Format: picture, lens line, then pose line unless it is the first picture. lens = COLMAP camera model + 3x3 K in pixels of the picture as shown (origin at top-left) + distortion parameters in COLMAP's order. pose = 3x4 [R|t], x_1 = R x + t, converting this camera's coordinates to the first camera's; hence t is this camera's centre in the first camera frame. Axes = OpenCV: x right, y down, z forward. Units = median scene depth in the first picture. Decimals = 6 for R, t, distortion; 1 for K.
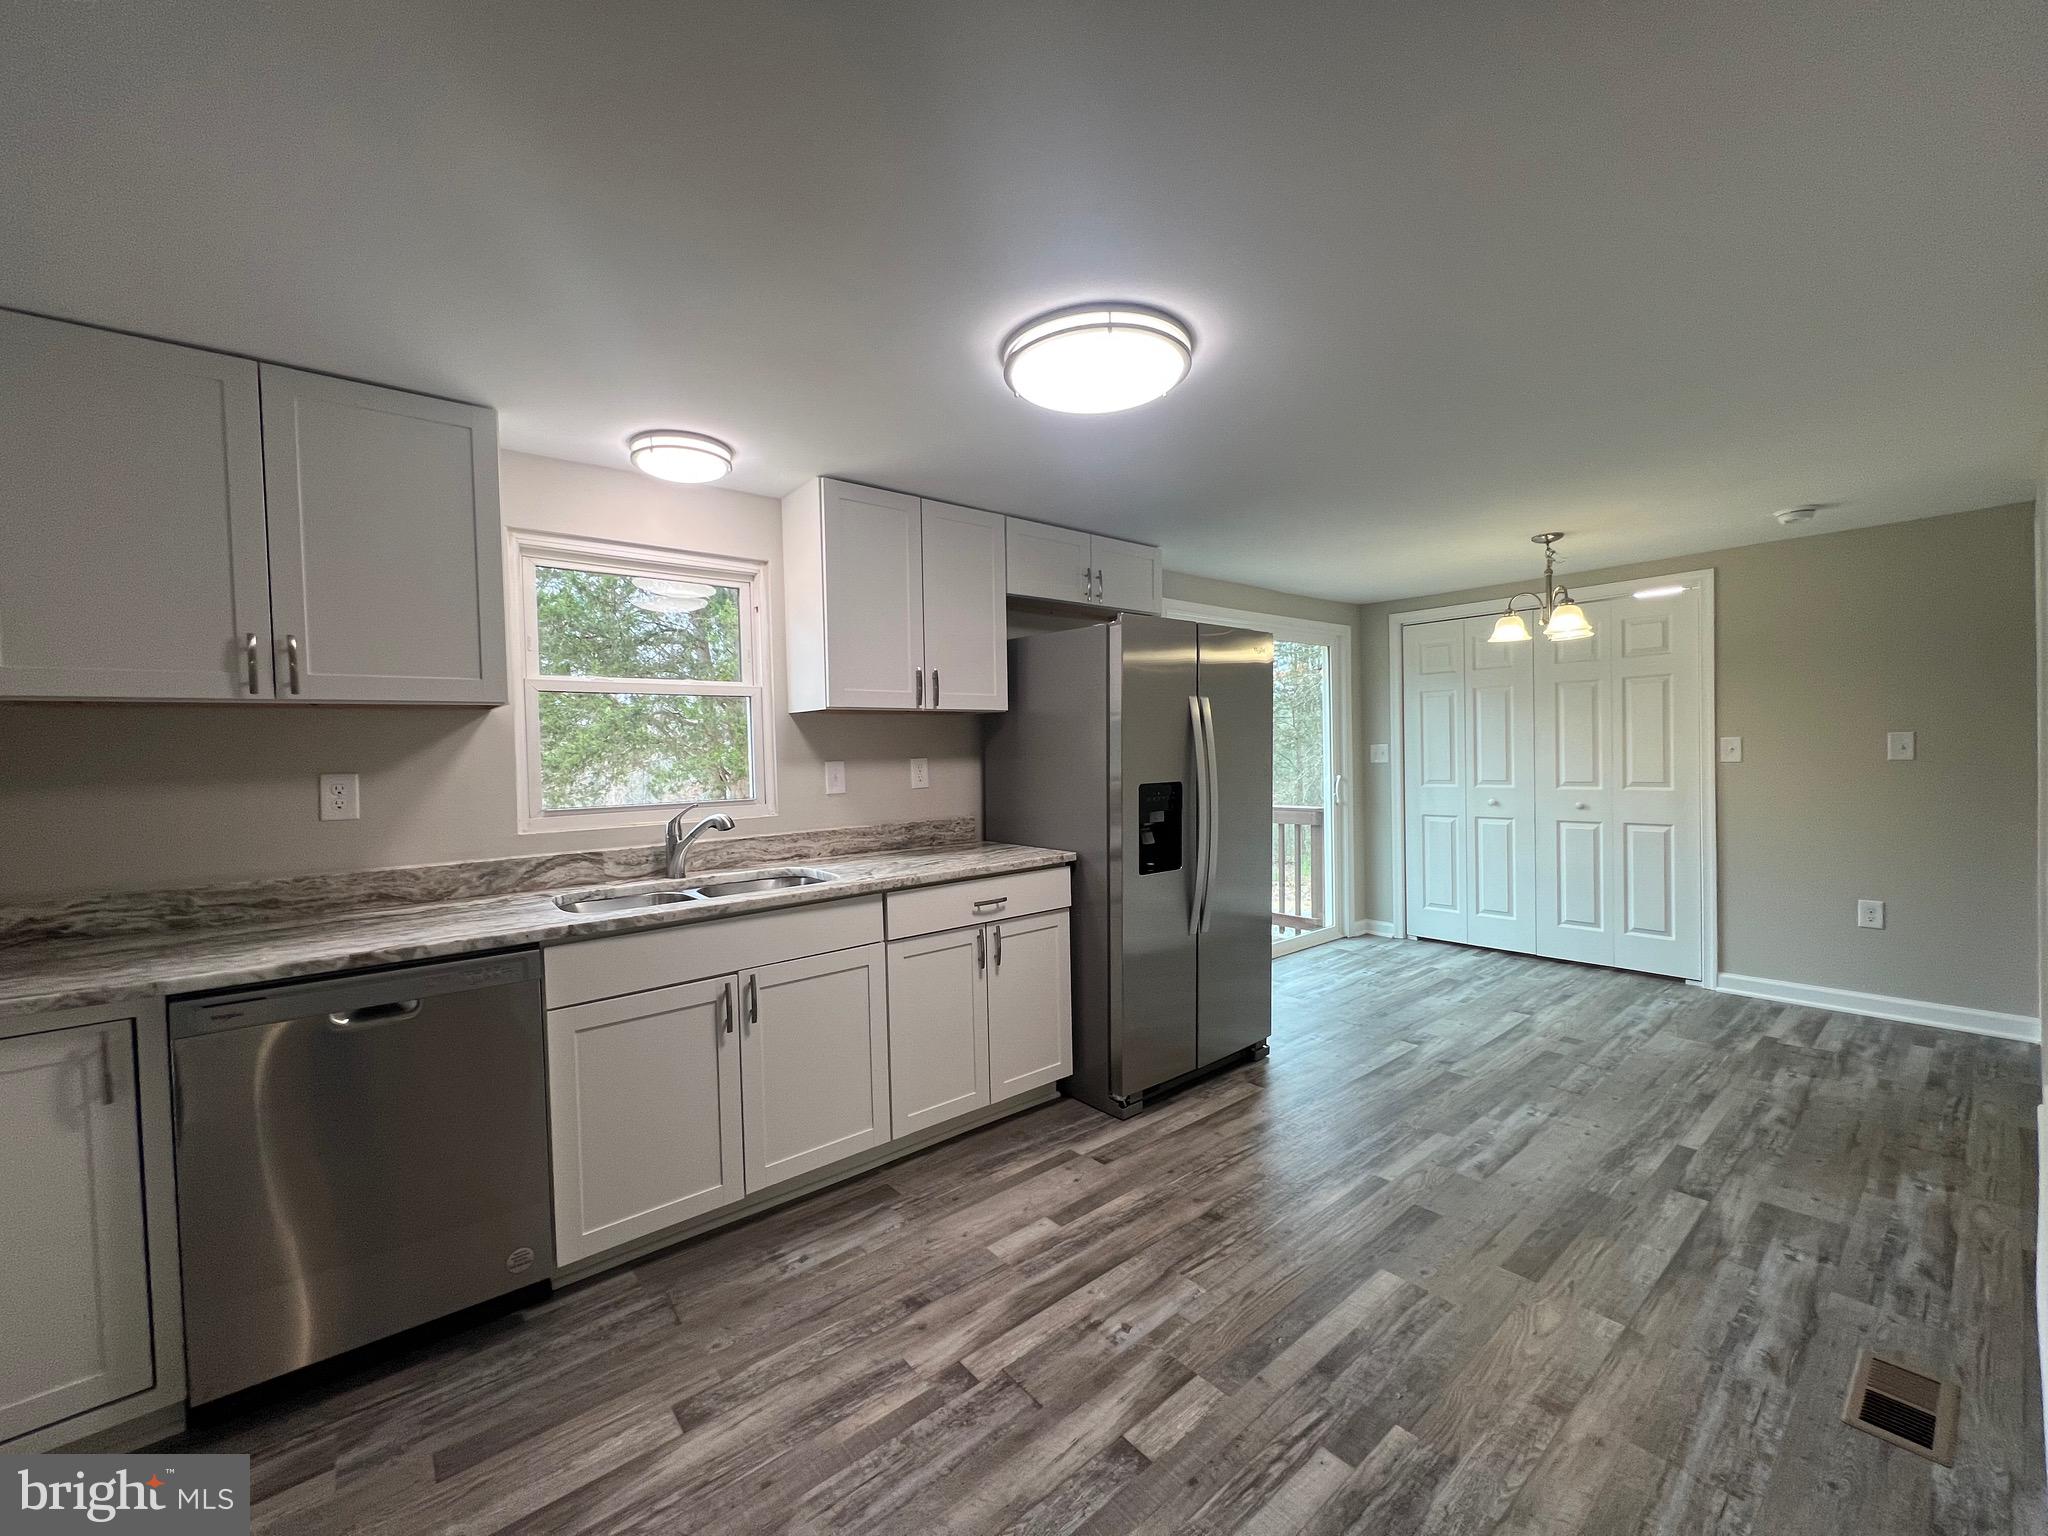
lens RADIAL K [[818.8, 0, 1022.8], [0, 818.8, 770.9], [0, 0, 1]] dist [-0.002094, 0.001239]
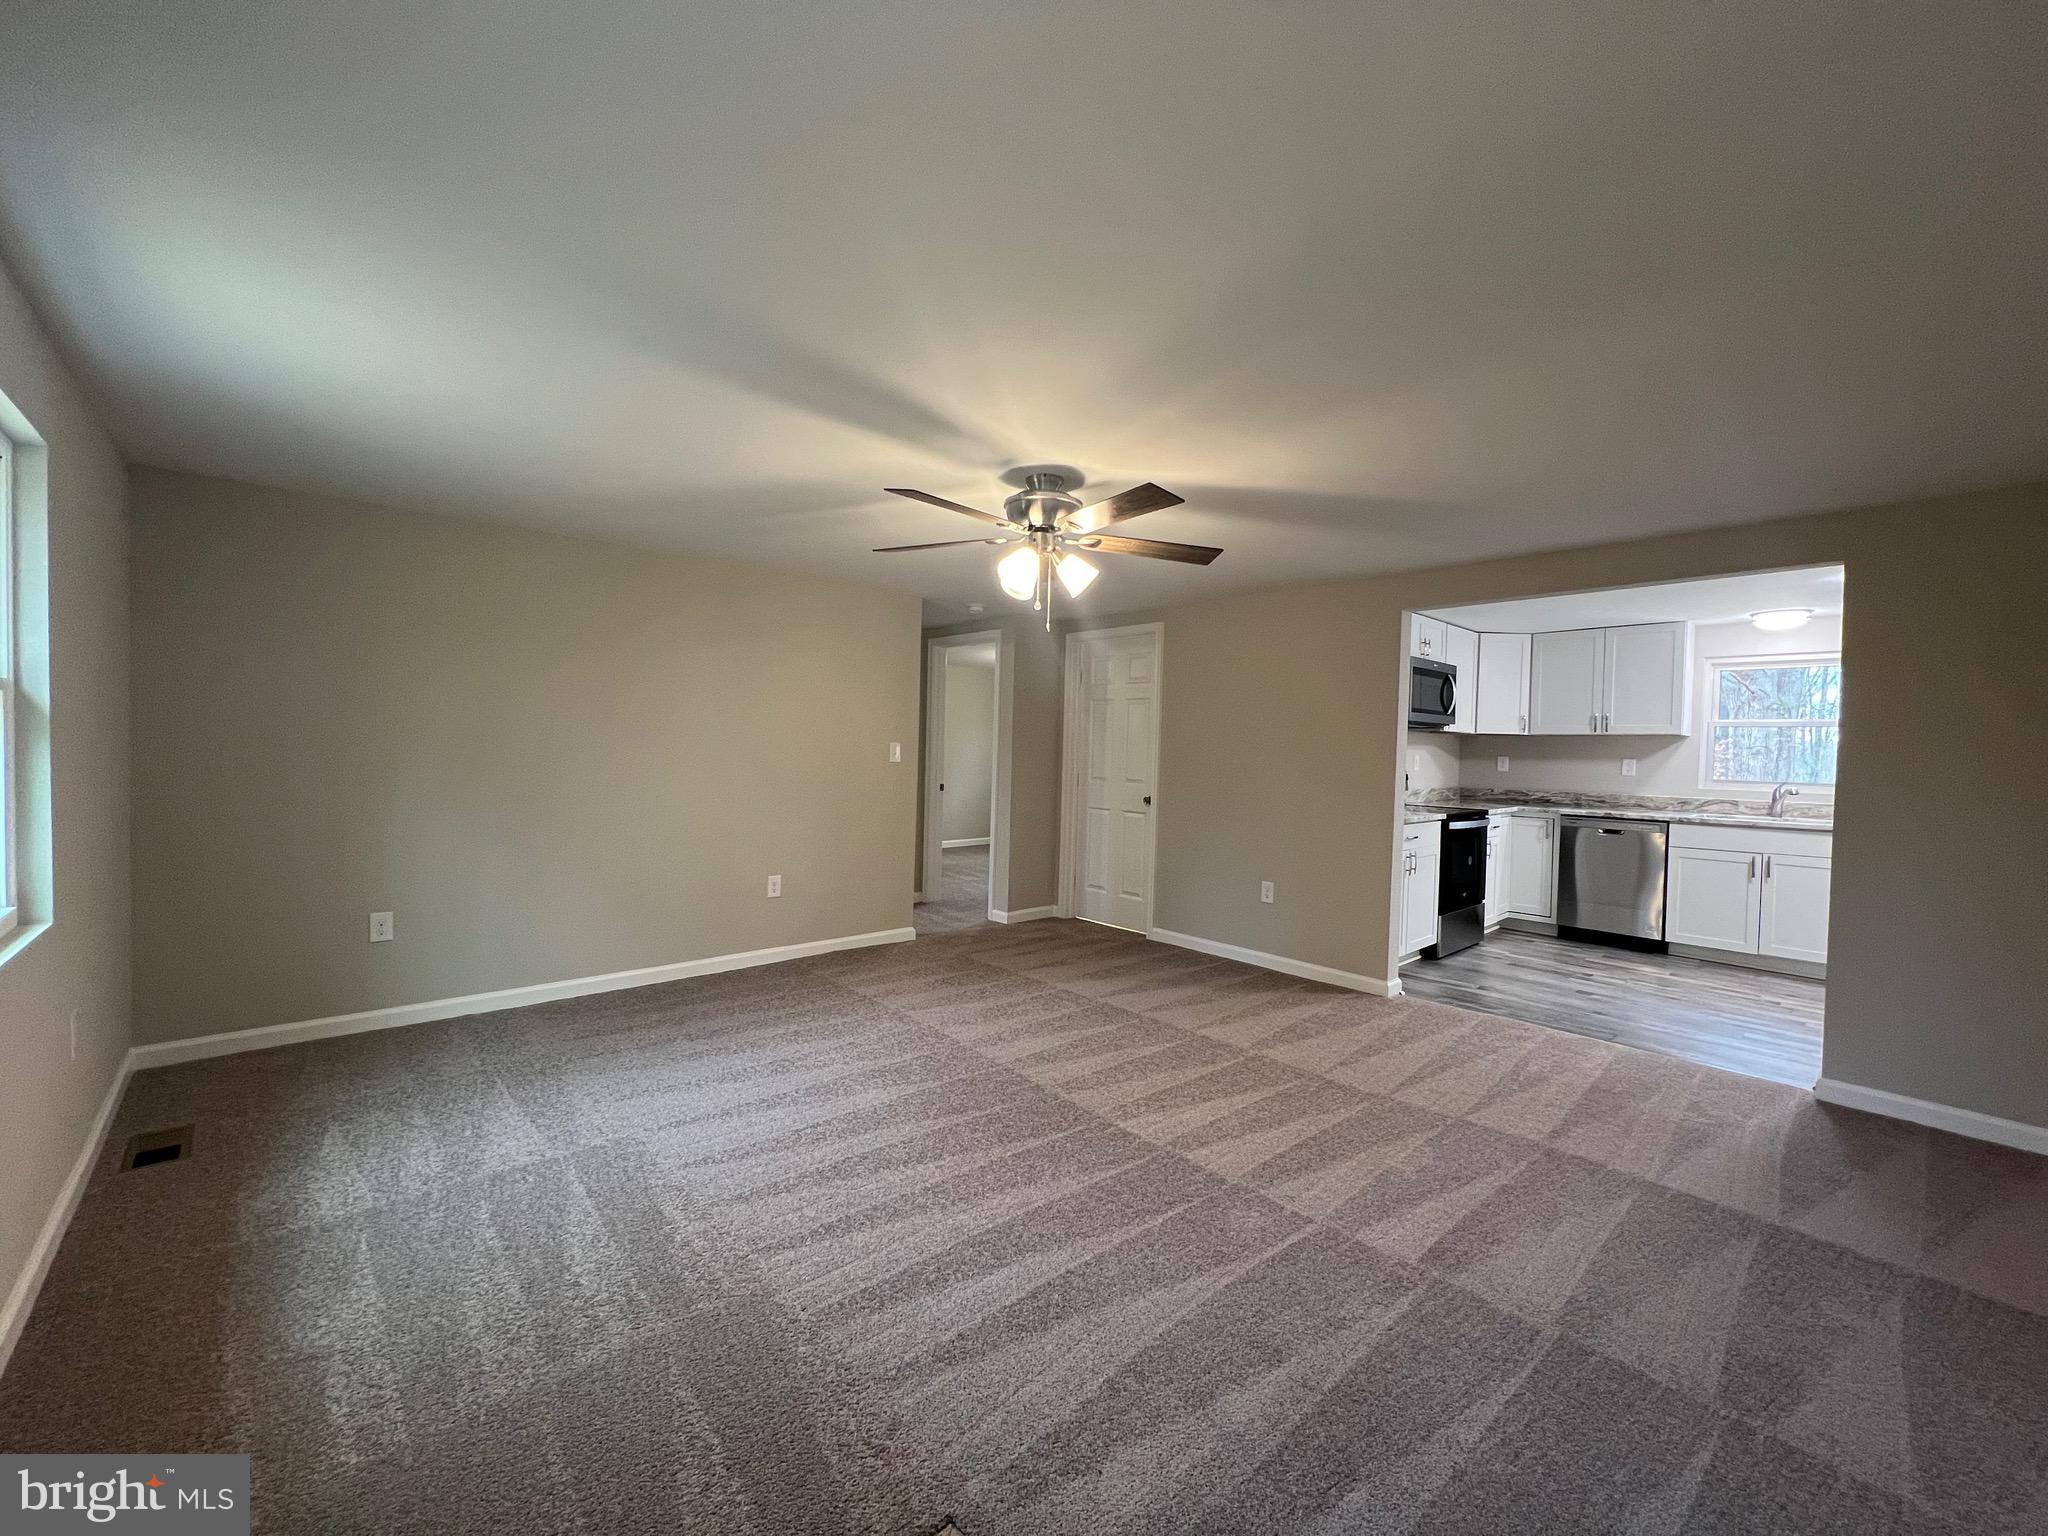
lens RADIAL K [[818.8, 0, 1023.4], [0, 818.8, 764.1], [0, 0, 1]] dist [-0.002094, 0.001239]
pose [[0.043459, 0.045040, -0.998039, 2.056472], [-0.049107, 0.997872, 0.042894, 0.002622], [0.997848, 0.047146, 0.045579, -1.308440]]
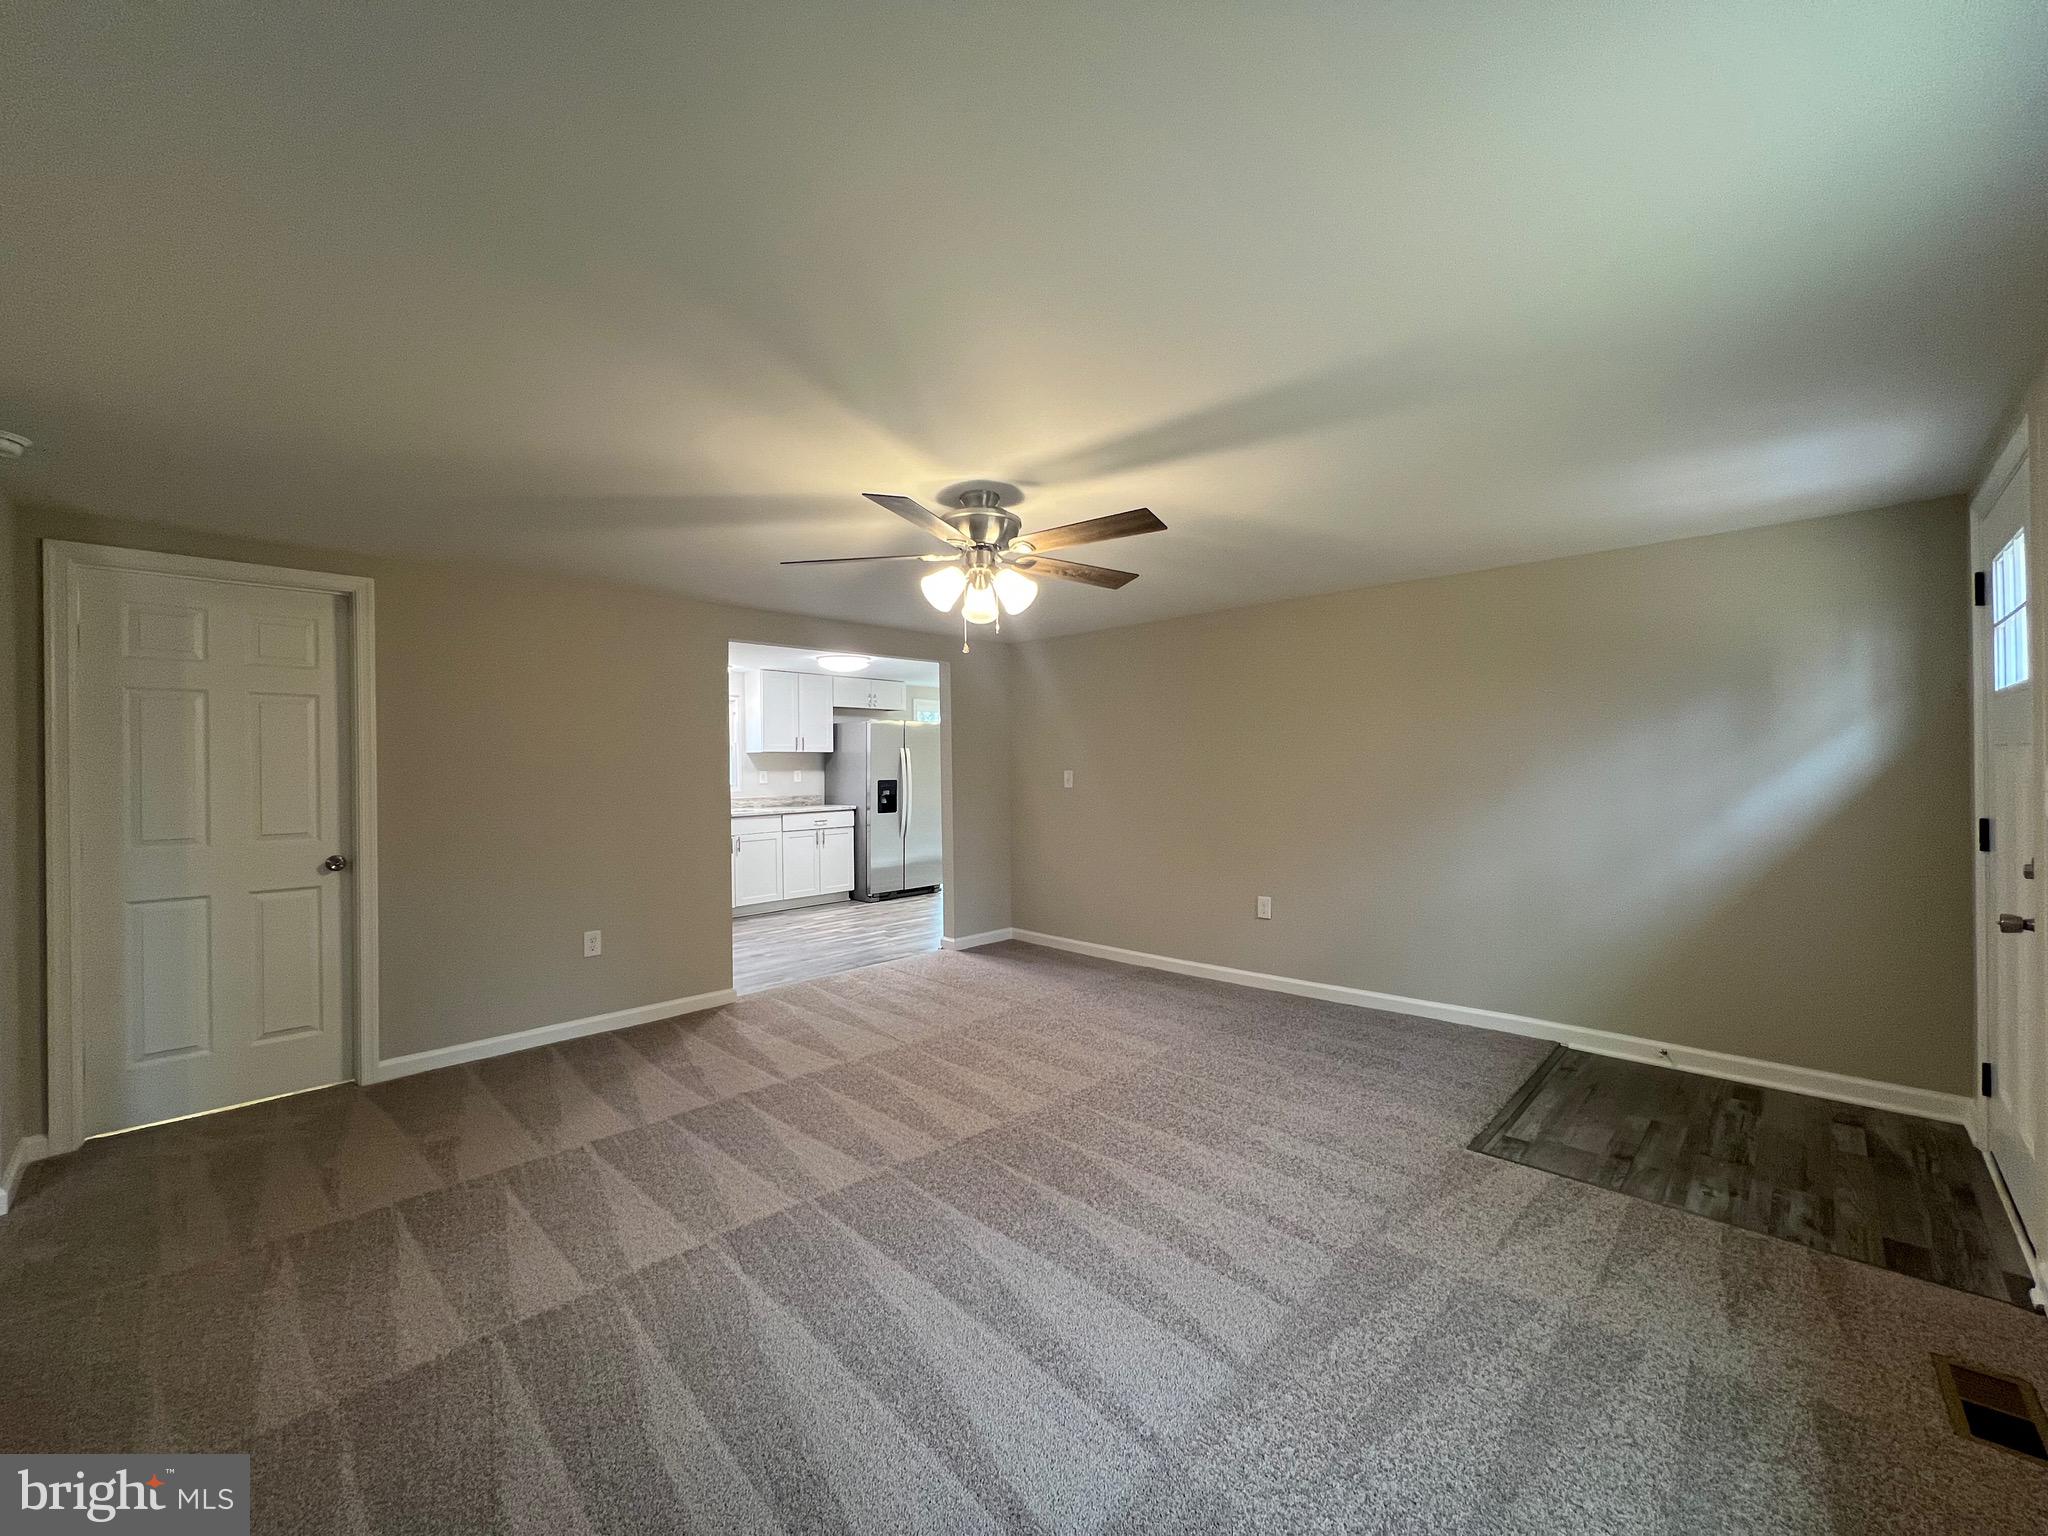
lens RADIAL K [[818.8, 0, 1019.9], [0, 818.8, 767.6], [0, 0, 1]] dist [-0.002094, 0.001239]
pose [[0.994411, 0.013554, 0.104703, 0.483578], [-0.011030, 0.999635, -0.024655, 0.053358], [-0.104999, 0.023362, 0.994198, -2.631039]]
